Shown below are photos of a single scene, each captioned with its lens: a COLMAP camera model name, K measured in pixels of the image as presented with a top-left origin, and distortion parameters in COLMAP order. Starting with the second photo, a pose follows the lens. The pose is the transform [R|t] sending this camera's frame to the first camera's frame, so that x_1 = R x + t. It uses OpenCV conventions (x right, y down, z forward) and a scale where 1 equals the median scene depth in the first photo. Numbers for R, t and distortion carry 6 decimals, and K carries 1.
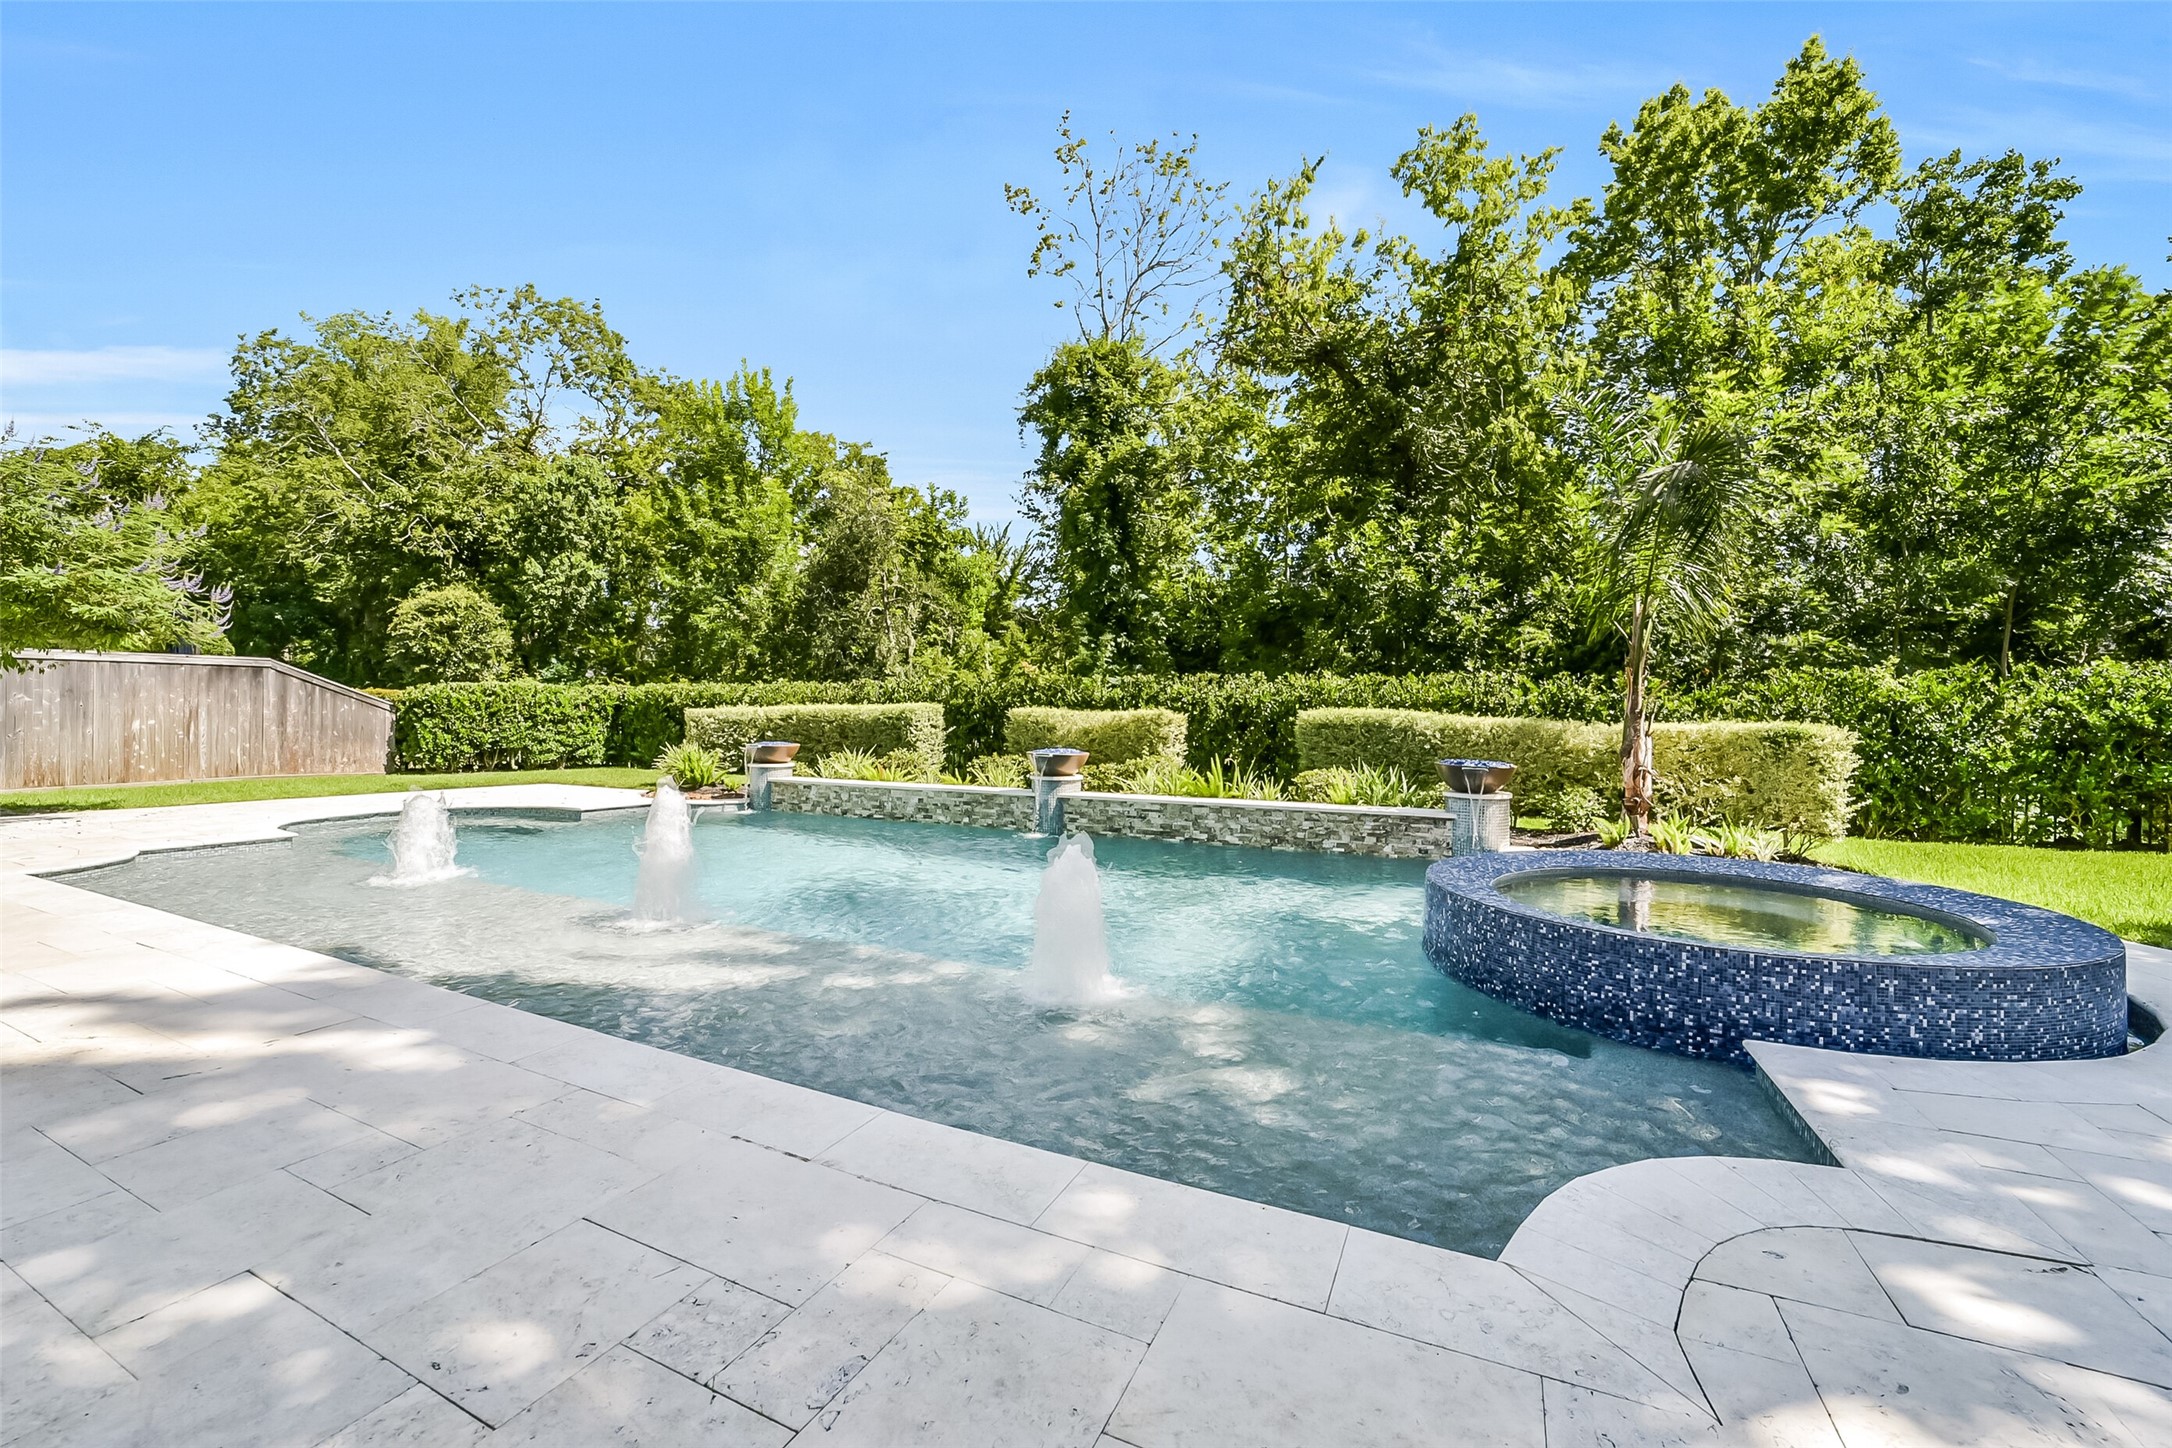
lens RADIAL K [[854.5, 0, 1092.5], [0, 854.5, 721.3], [0, 0, 1]] dist [-0.041055, 0.010505]
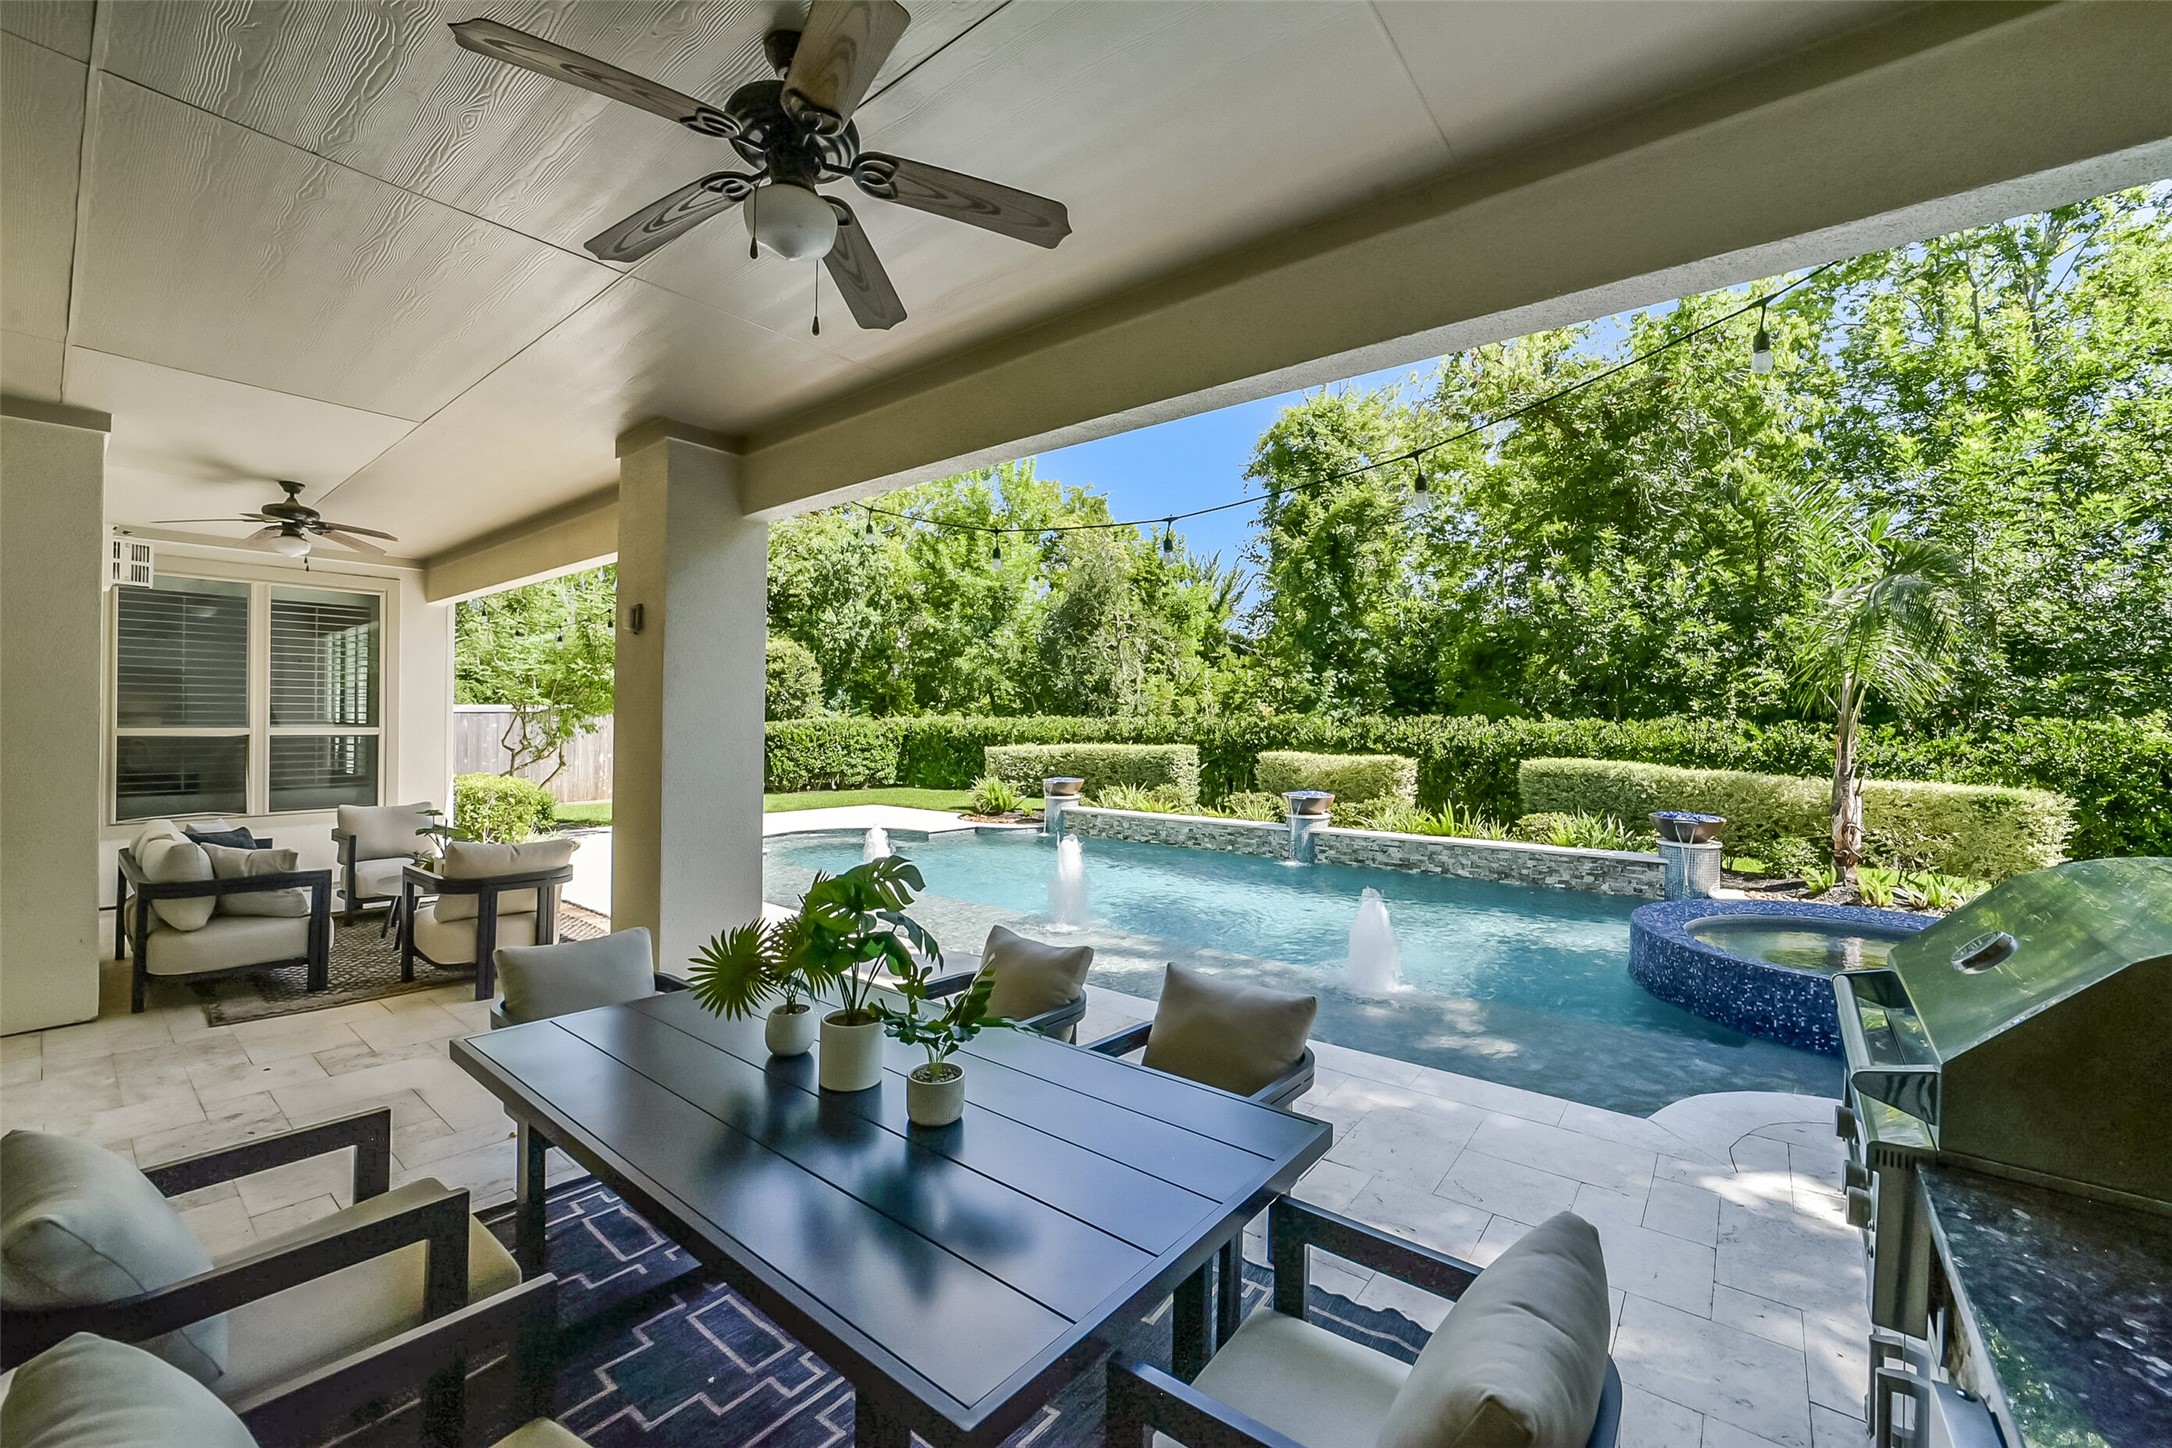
lens RADIAL K [[854.5, 0, 1092.5], [0, 854.5, 721.3], [0, 0, 1]] dist [-0.041055, 0.010505]
pose [[0.975516, -0.003112, -0.219907, -0.062480], [0.002038, 0.999985, -0.005108, -0.052871], [0.219919, 0.004535, 0.975508, -0.208946]]
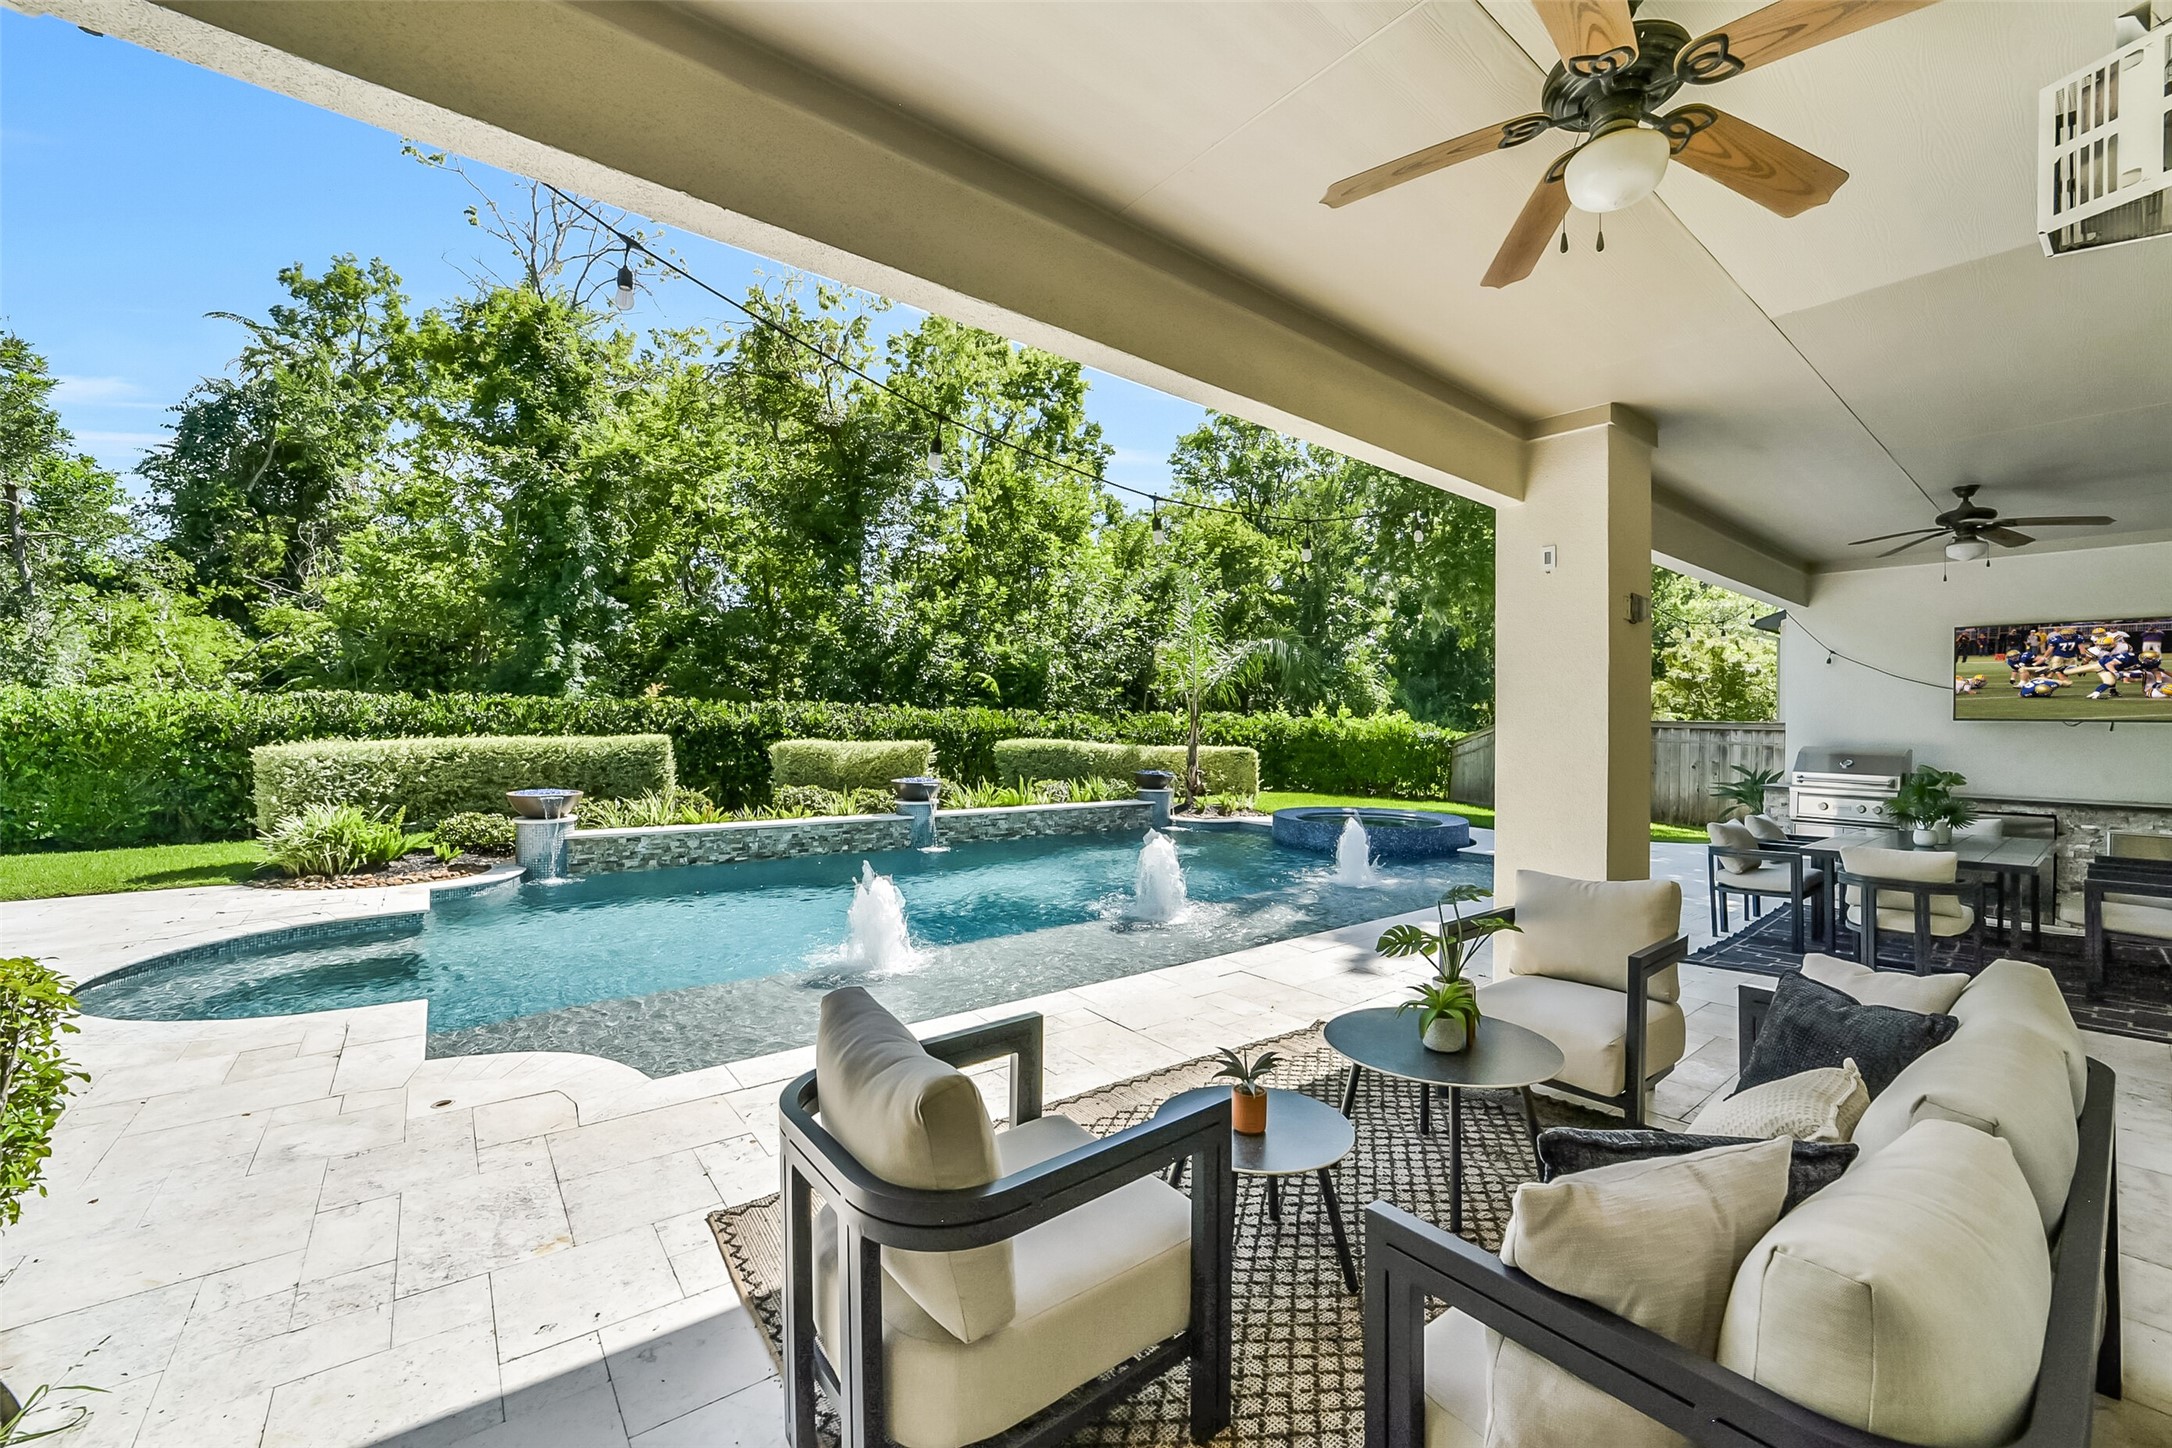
lens RADIAL K [[854.5, 0, 1092.5], [0, 854.5, 721.3], [0, 0, 1]] dist [-0.041055, 0.010505]
pose [[0.450449, -0.001826, 0.892800, -0.863850], [-0.008667, 0.999942, 0.006418, -0.049635], [-0.892760, -0.010629, 0.450407, 0.201958]]
